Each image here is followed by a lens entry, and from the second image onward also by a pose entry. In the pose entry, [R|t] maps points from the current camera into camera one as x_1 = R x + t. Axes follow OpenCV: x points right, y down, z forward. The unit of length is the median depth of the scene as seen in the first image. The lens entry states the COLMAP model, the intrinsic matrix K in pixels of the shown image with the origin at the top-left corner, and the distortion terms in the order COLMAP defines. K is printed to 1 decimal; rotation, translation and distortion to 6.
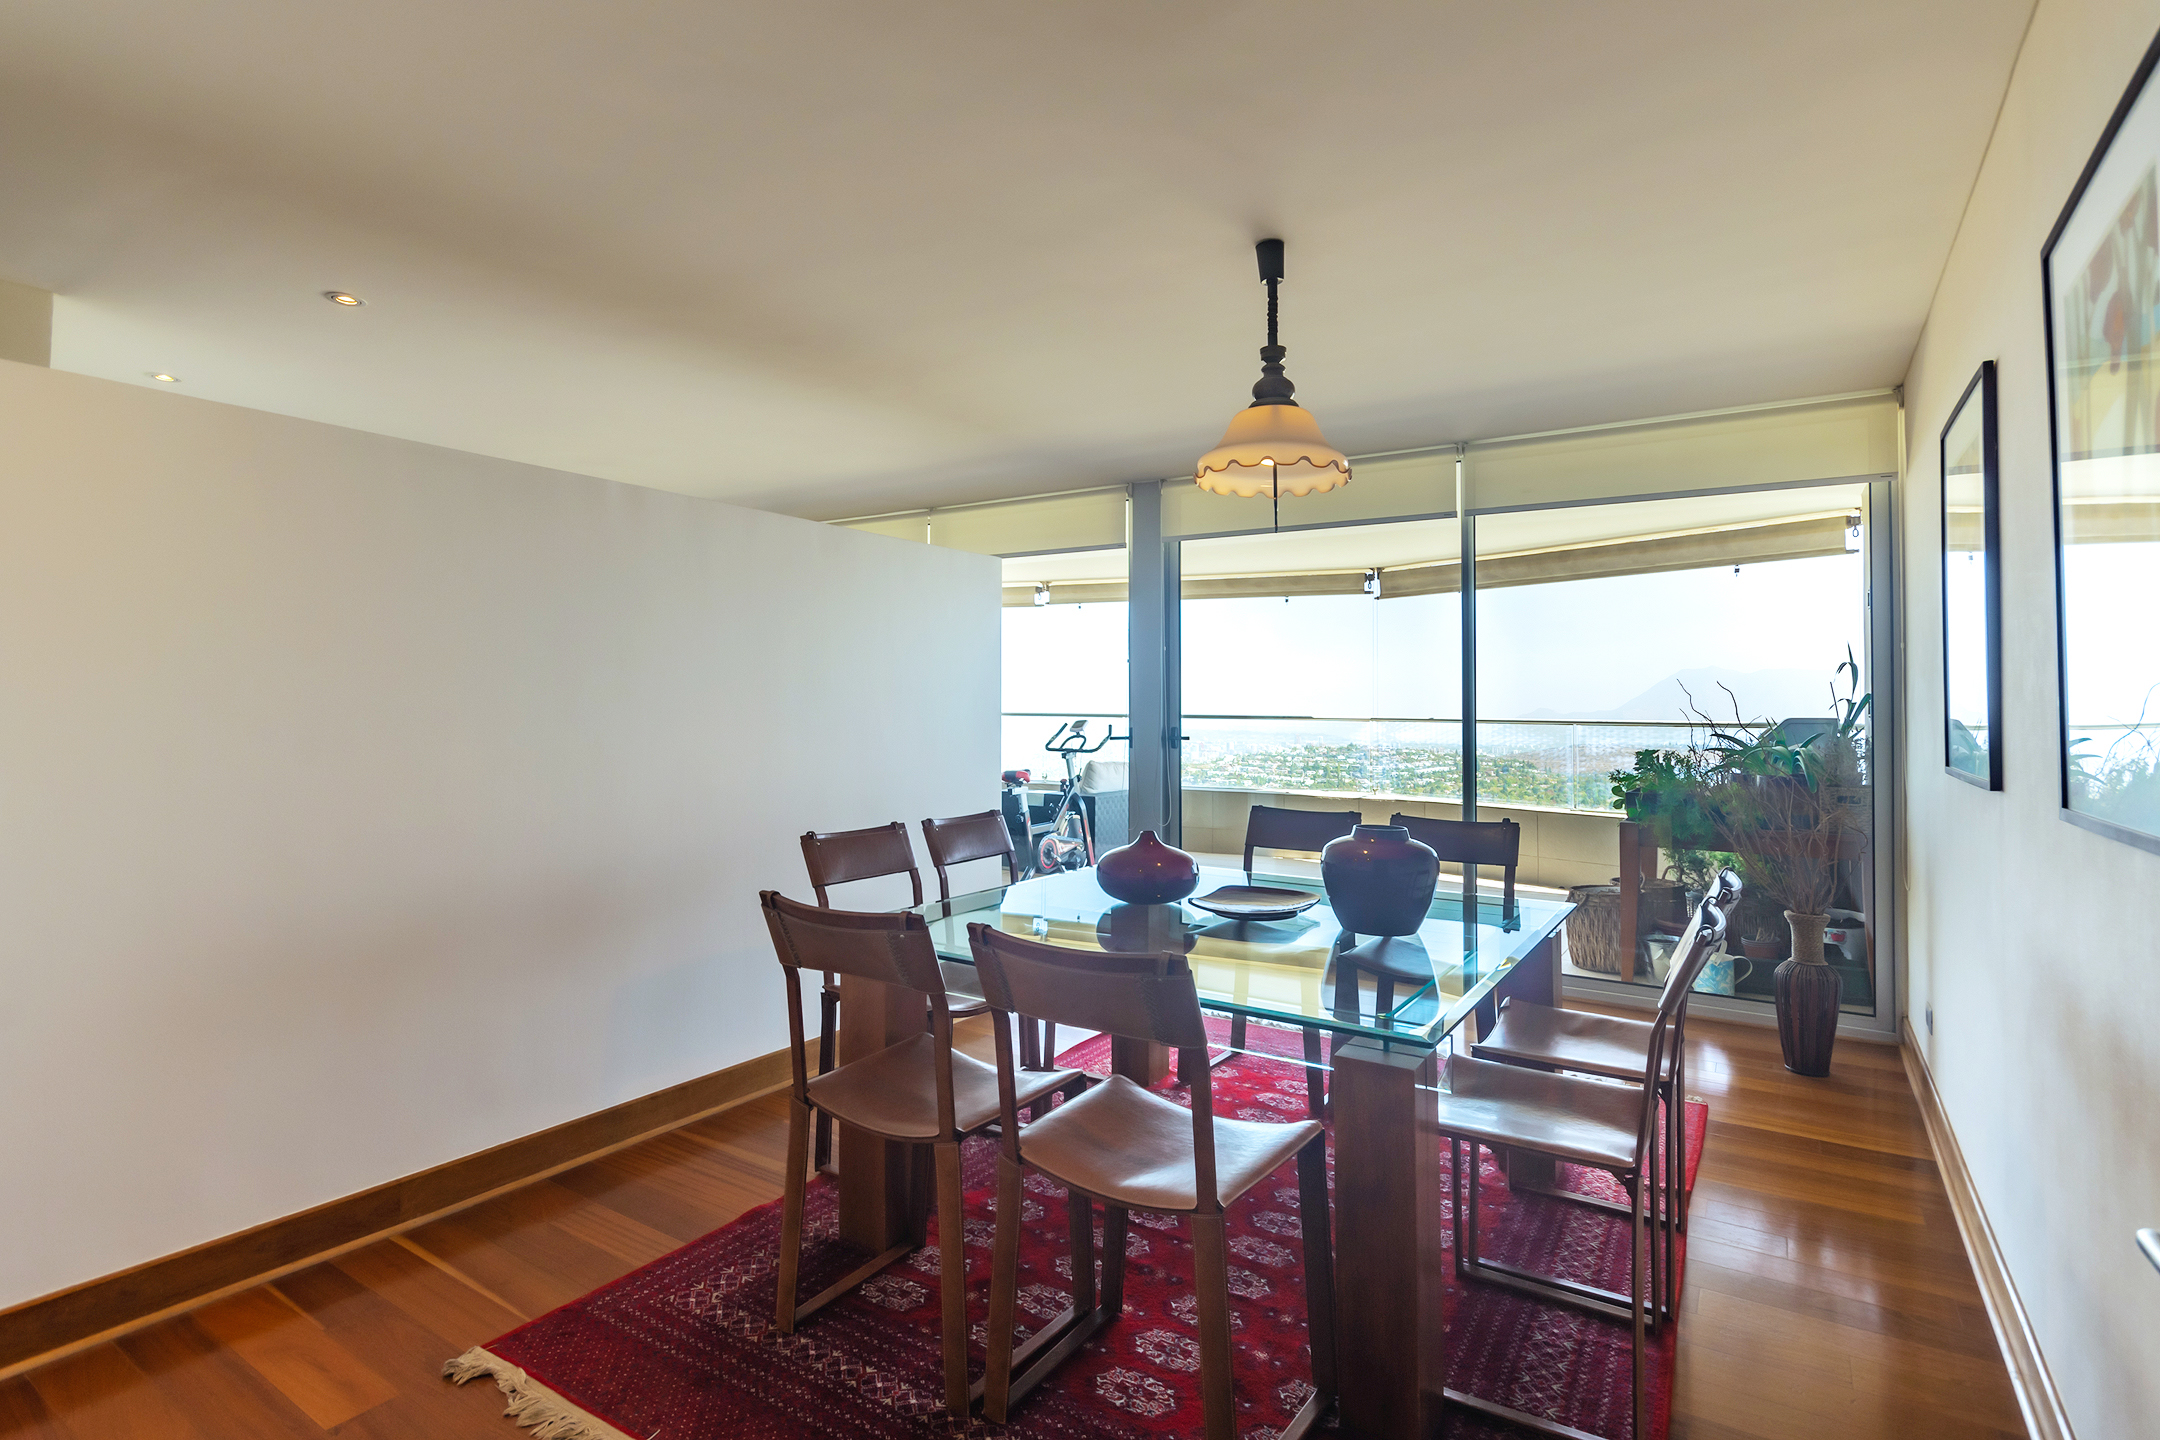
lens RADIAL K [[1051.8, 0, 1086.2], [0, 1051.8, 713.2], [0, 0, 1]] dist [-0.010963, -0.001272]
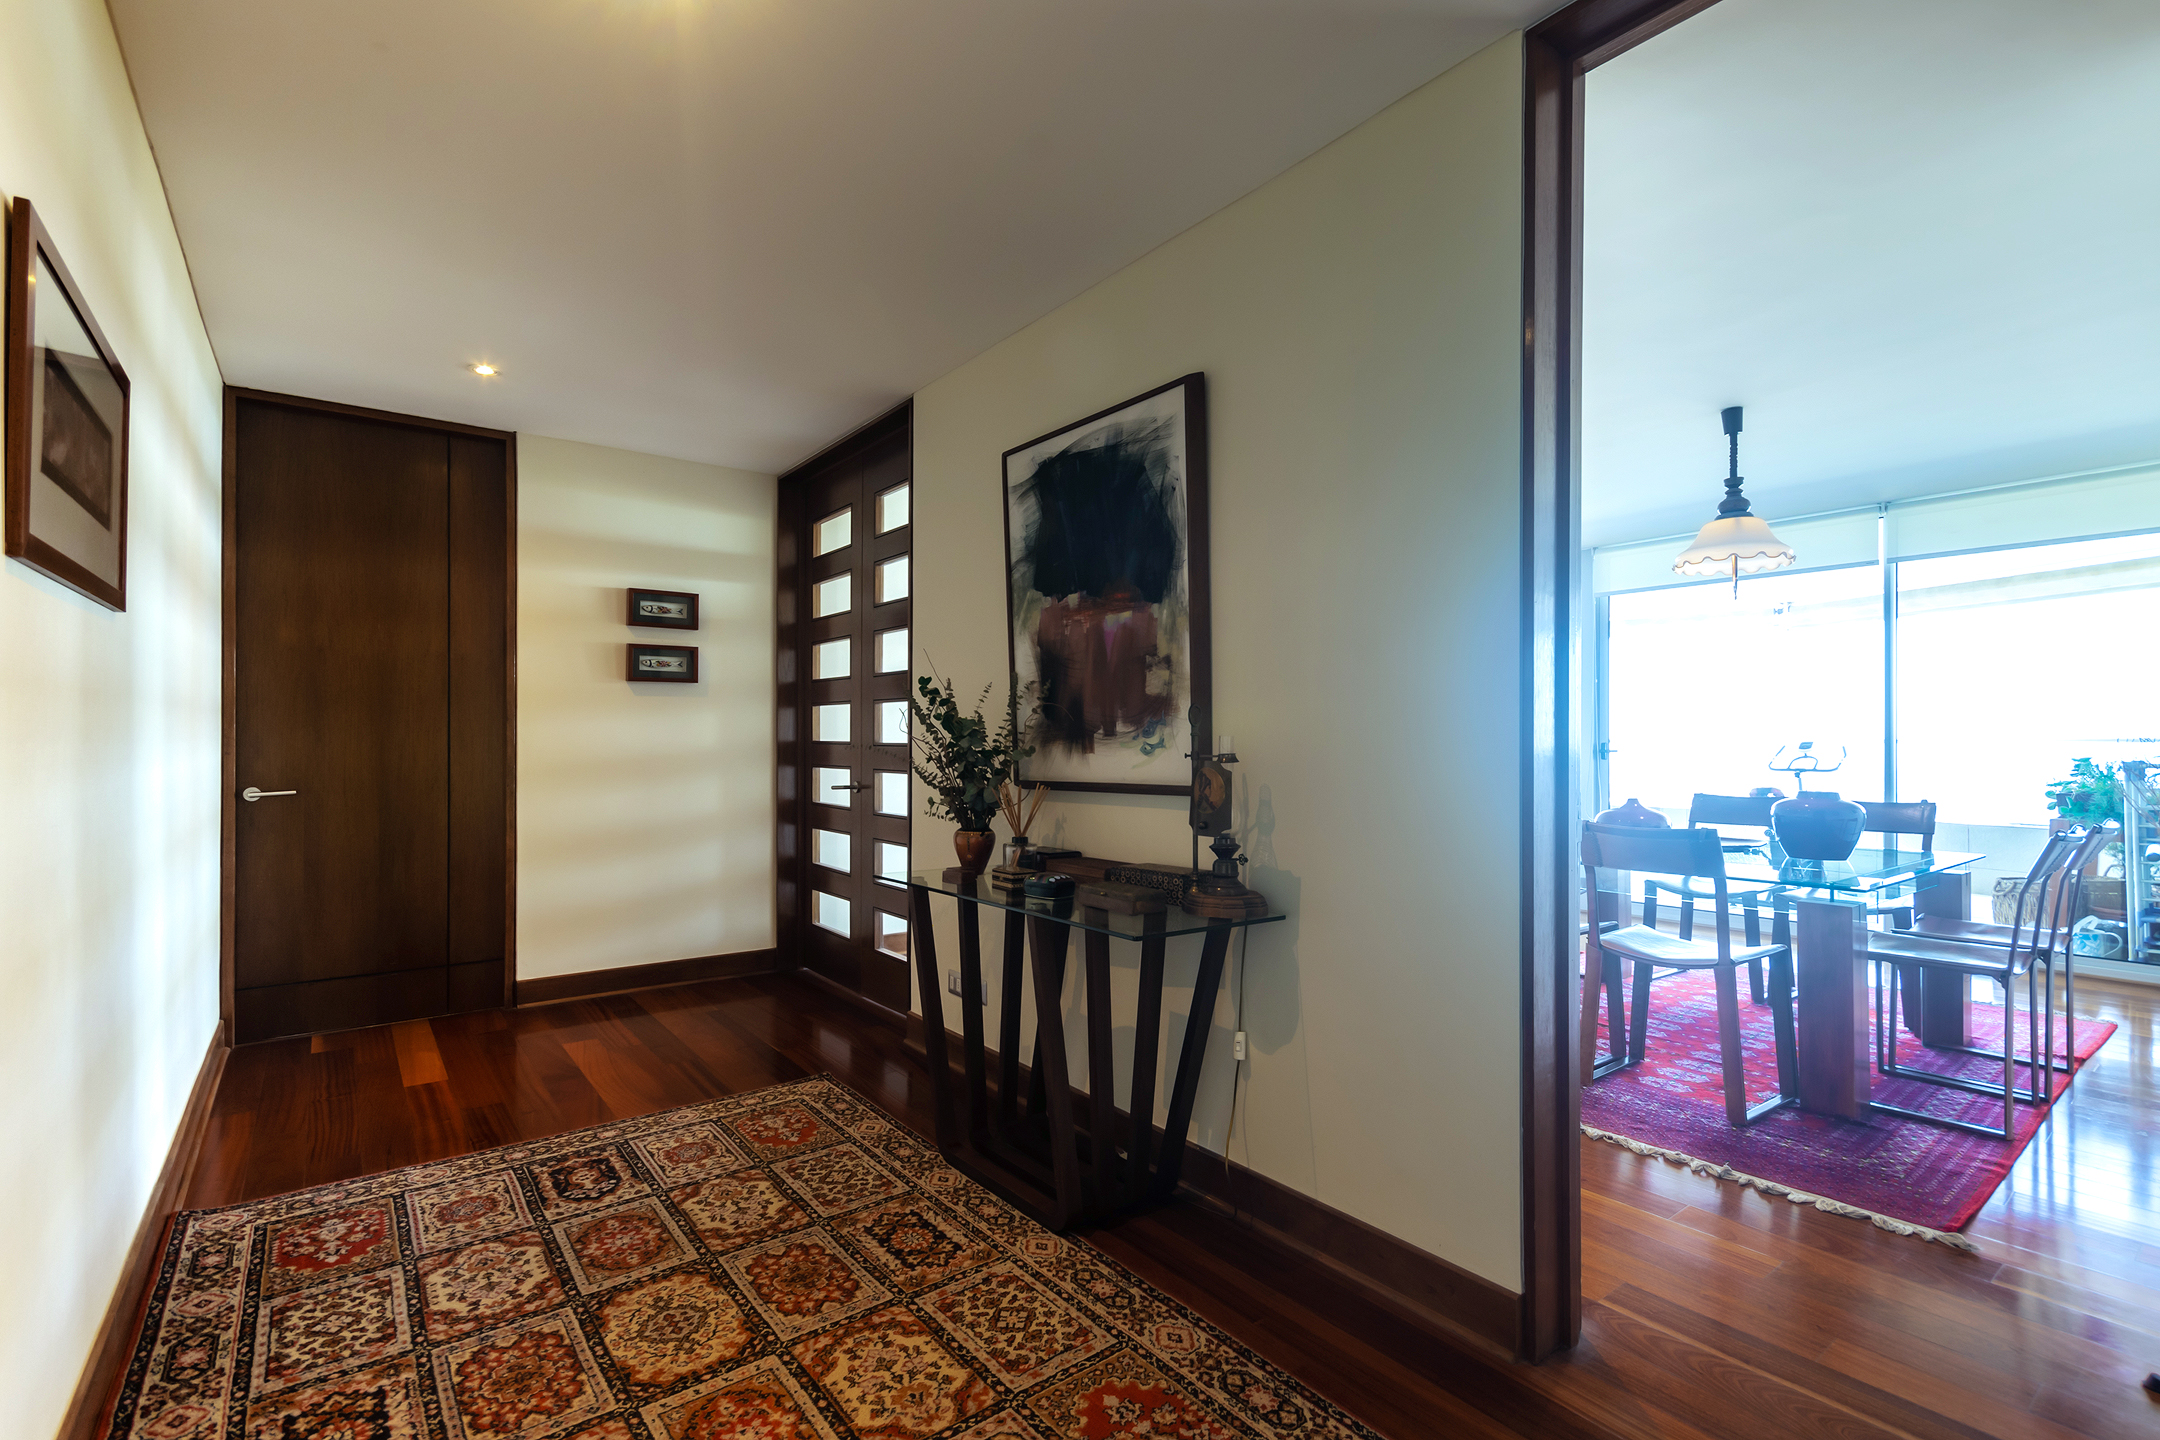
lens RADIAL K [[957.2, 0, 1084.0], [0, 957.2, 730.5], [0, 0, 1]] dist [0.000822, 0.000039]
pose [[0.939160, 0.006747, -0.343414, -0.227505], [-0.007947, 0.999966, -0.002086, 0.028846], [0.343388, 0.004688, 0.939182, -0.626675]]
